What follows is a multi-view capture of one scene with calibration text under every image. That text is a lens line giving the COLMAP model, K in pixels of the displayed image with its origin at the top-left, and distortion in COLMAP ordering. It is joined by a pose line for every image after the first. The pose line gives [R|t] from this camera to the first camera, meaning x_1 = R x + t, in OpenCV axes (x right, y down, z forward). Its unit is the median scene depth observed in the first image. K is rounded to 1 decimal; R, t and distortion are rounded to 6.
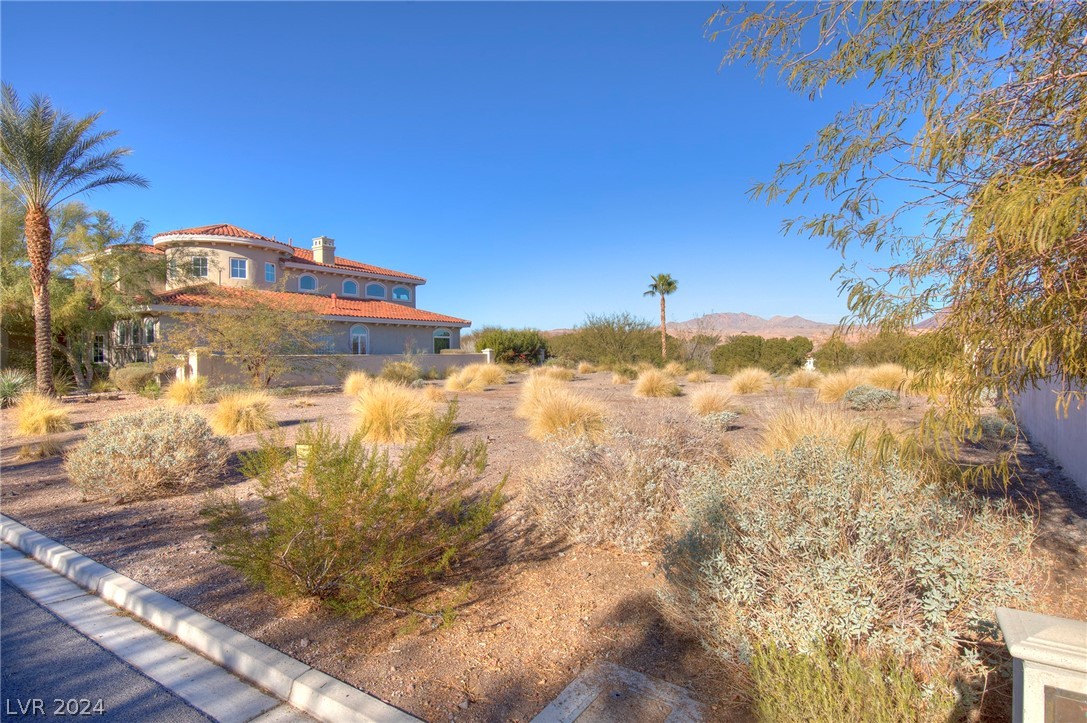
lens RADIAL K [[580.2, 0, 543.5], [0, 580.2, 361.5], [0, 0, 1]] dist [0.001823, 0.000124]
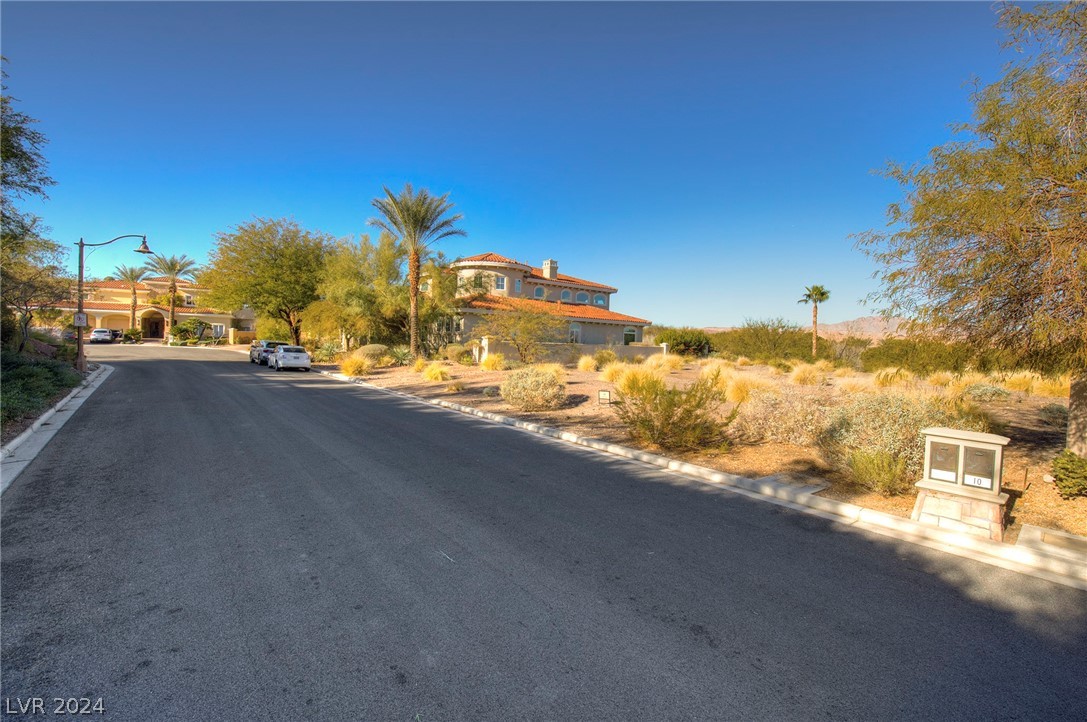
lens RADIAL K [[485.8, 0, 543.5], [0, 485.8, 361.0], [0, 0, 1]] dist [-0.001833, -0.000302]
pose [[0.954308, 0.049838, -0.294640, -0.034517], [-0.044167, 0.998689, 0.025872, 0.002740], [0.295543, -0.011677, 0.955258, -0.144731]]
